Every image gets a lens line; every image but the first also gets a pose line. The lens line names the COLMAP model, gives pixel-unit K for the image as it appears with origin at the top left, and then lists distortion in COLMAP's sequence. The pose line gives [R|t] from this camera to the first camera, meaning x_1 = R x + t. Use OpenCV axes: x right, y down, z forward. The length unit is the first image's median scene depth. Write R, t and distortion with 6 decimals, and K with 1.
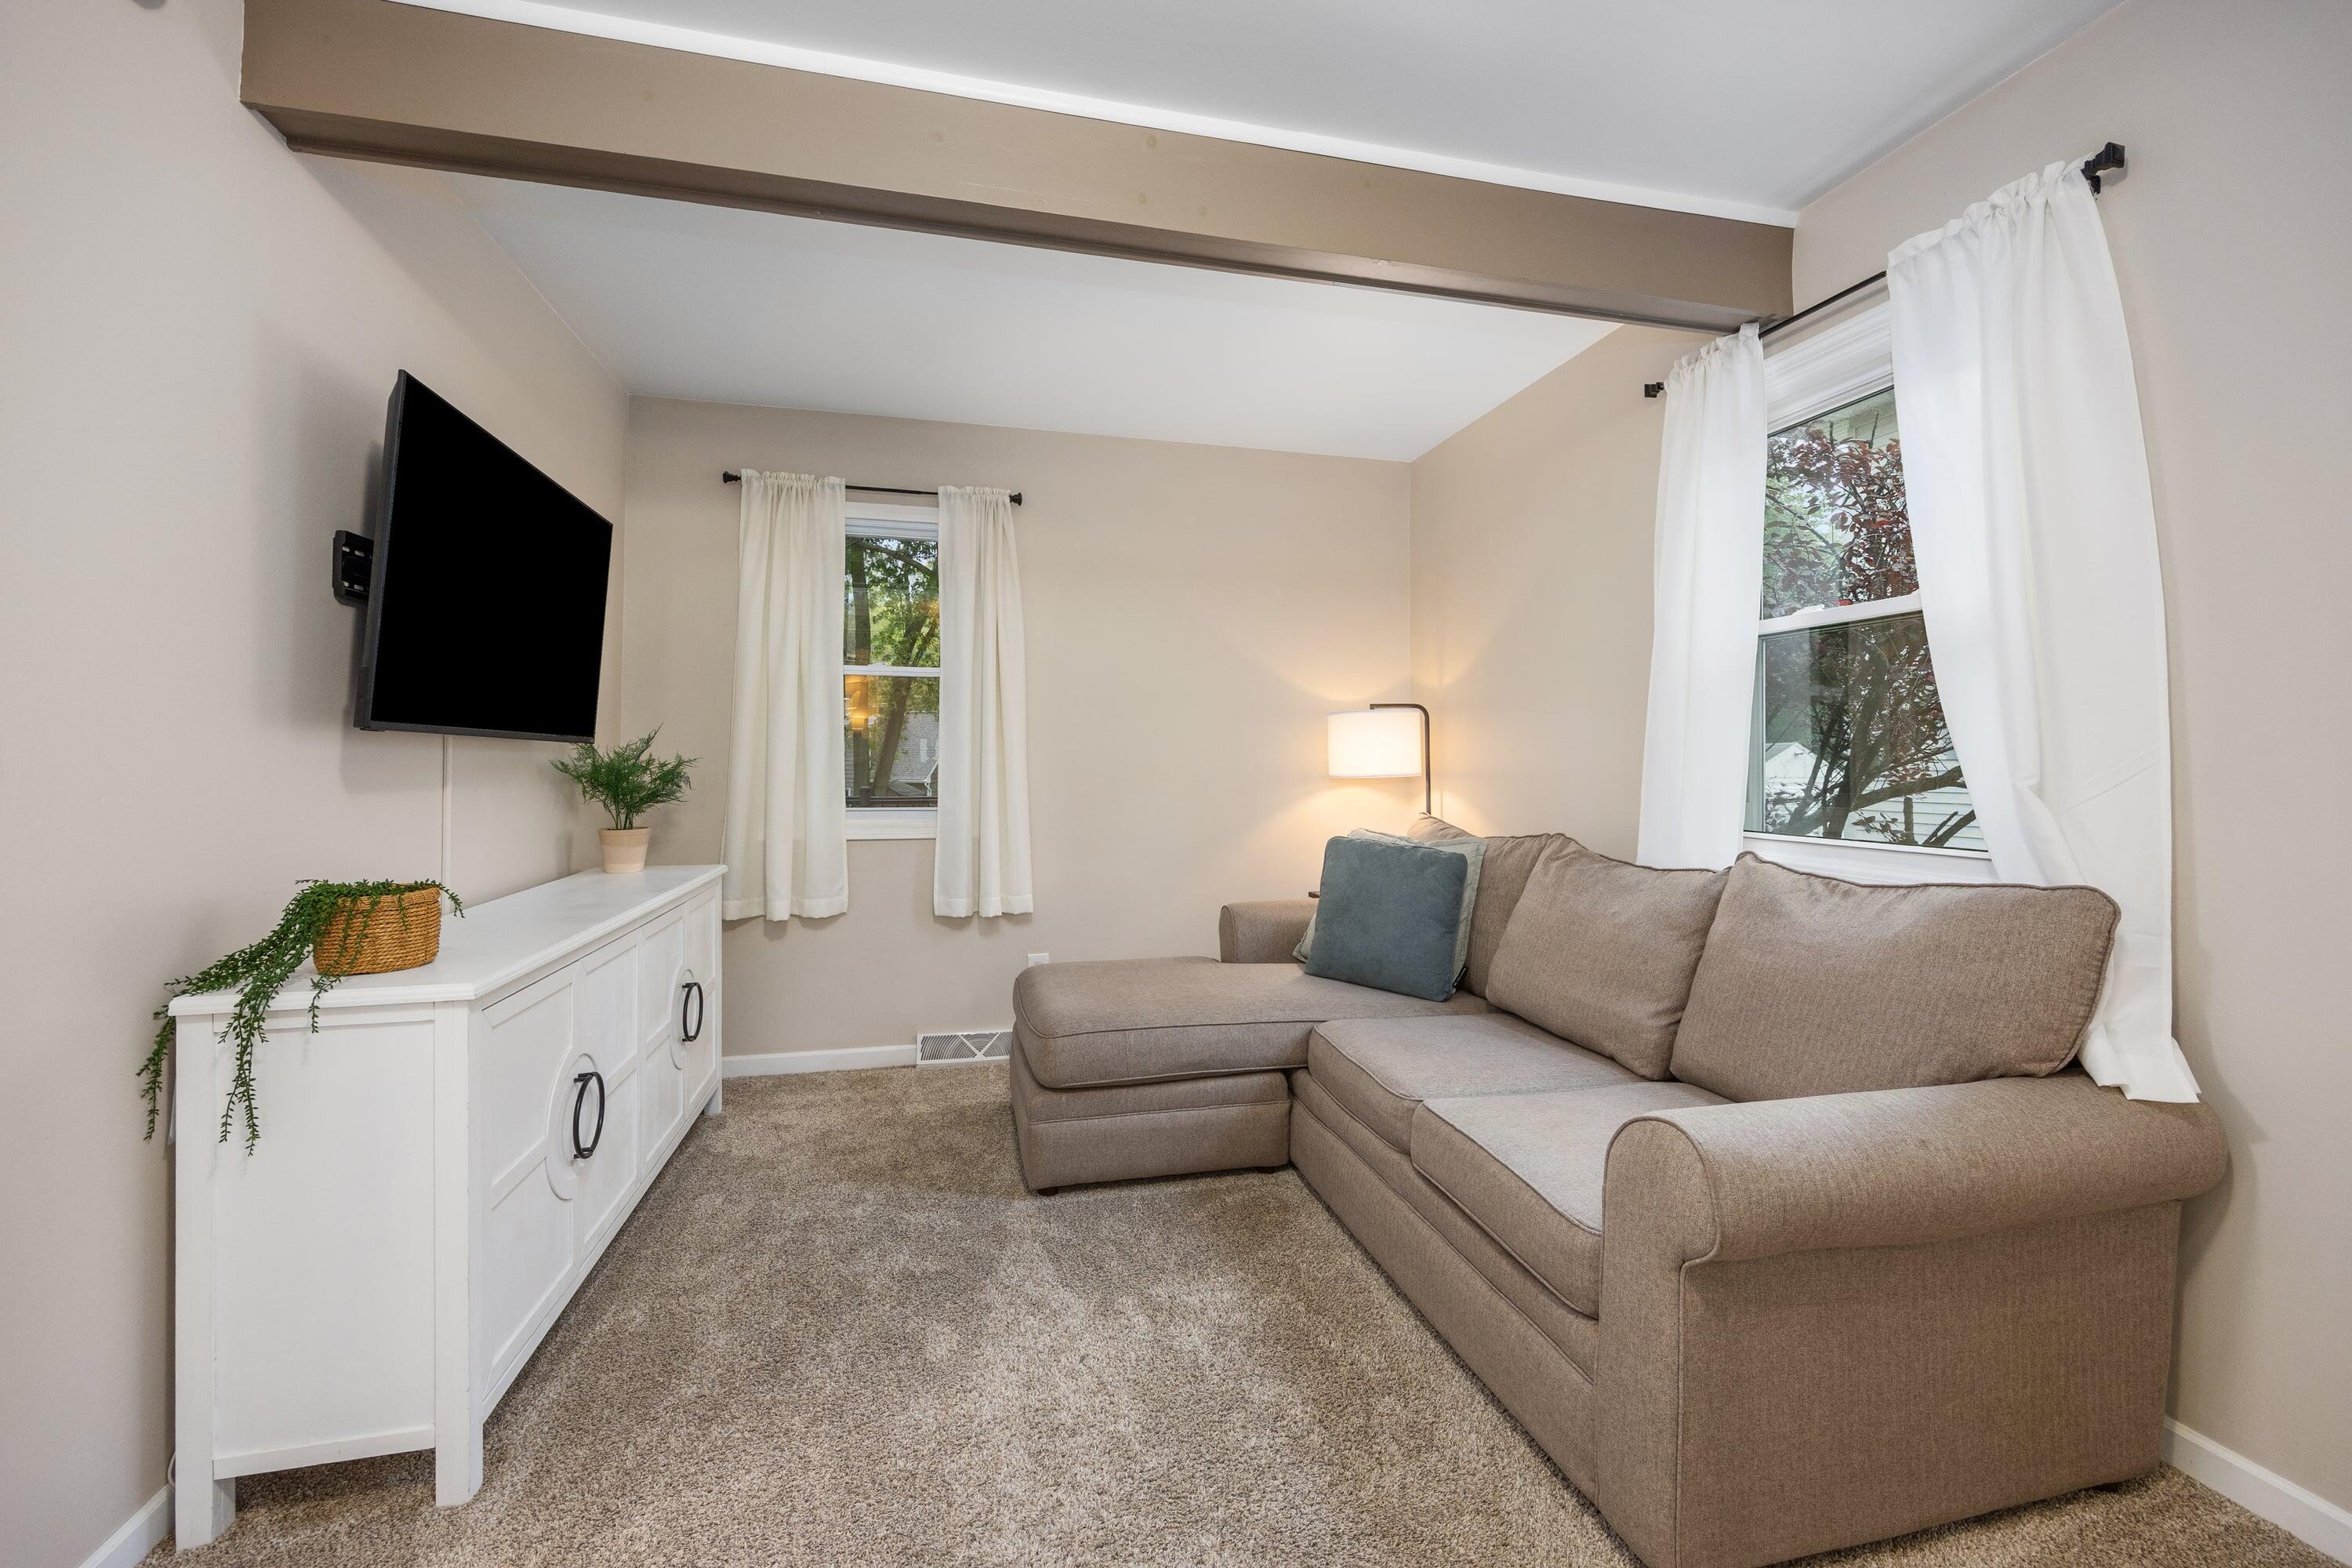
lens RADIAL K [[958.5, 0, 1177.0], [0, 958.5, 768.4], [0, 0, 1]] dist [-0.000315, 0.000005]
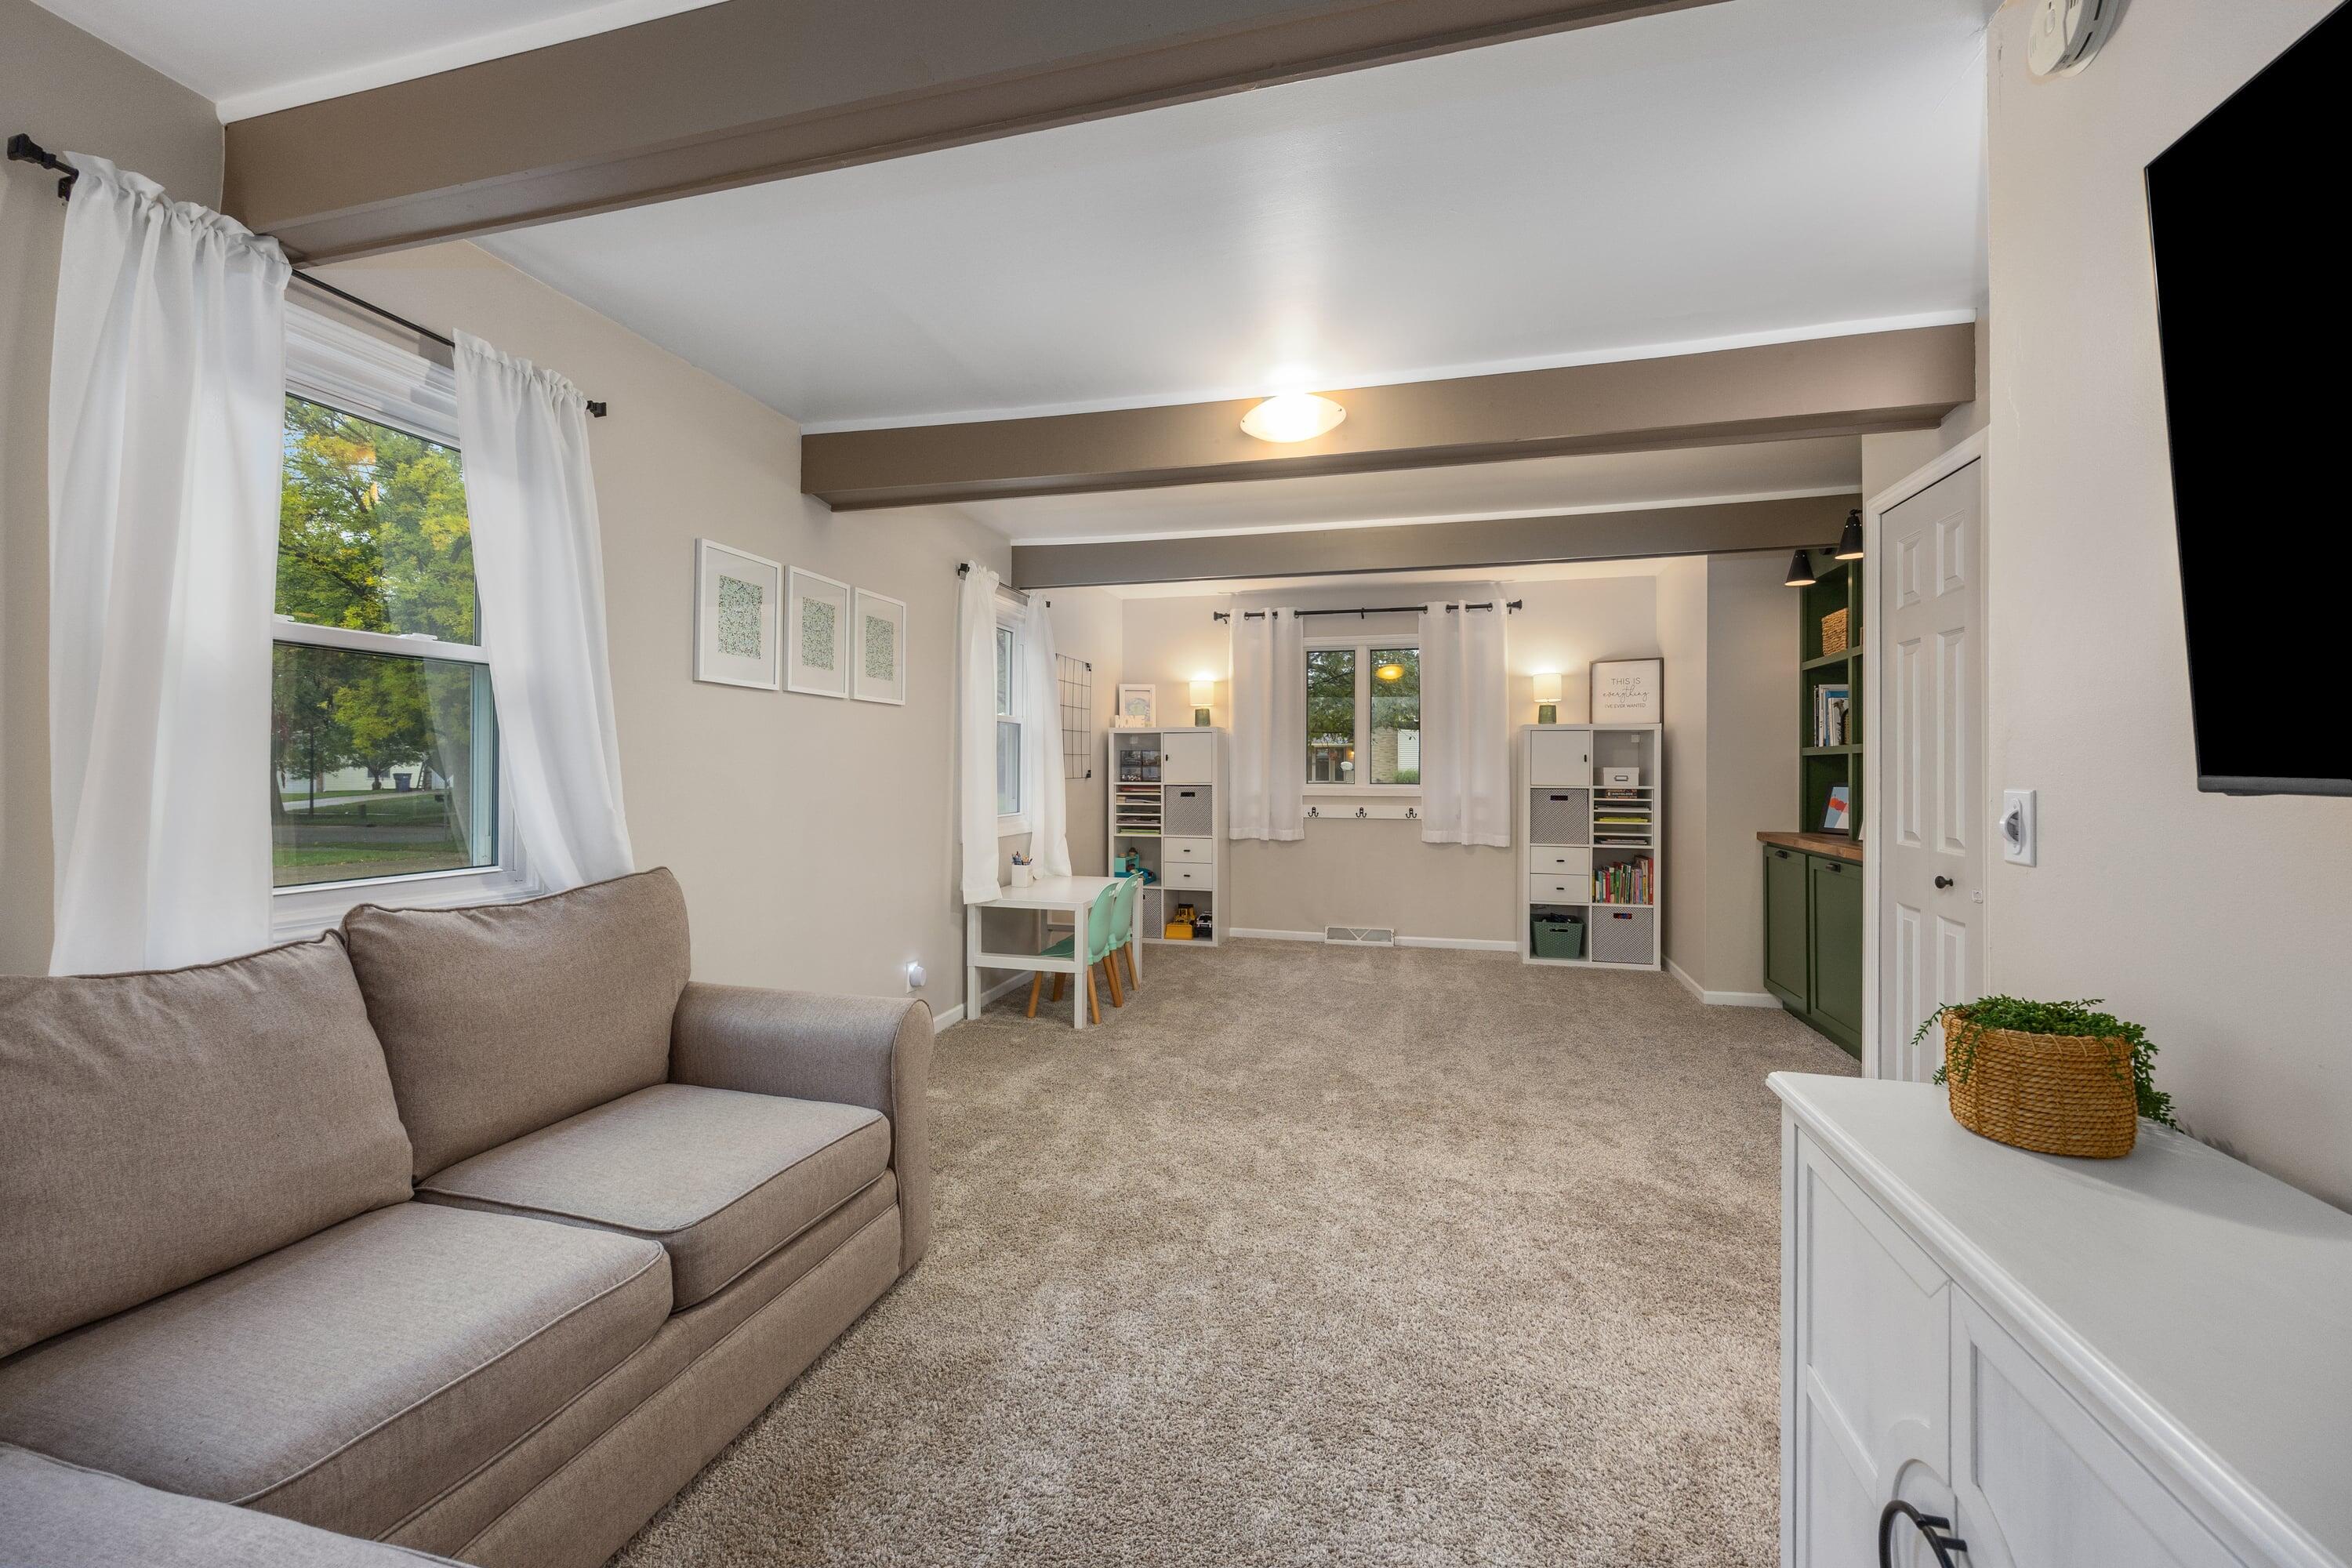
lens RADIAL K [[958.5, 0, 1174.8], [0, 958.5, 772.6], [0, 0, 1]] dist [-0.000315, 0.000005]
pose [[-0.877775, -0.004273, 0.479054, -0.516360], [-0.000602, 0.999969, 0.007818, -0.041519], [-0.479073, 0.006574, -0.877750, 1.601918]]
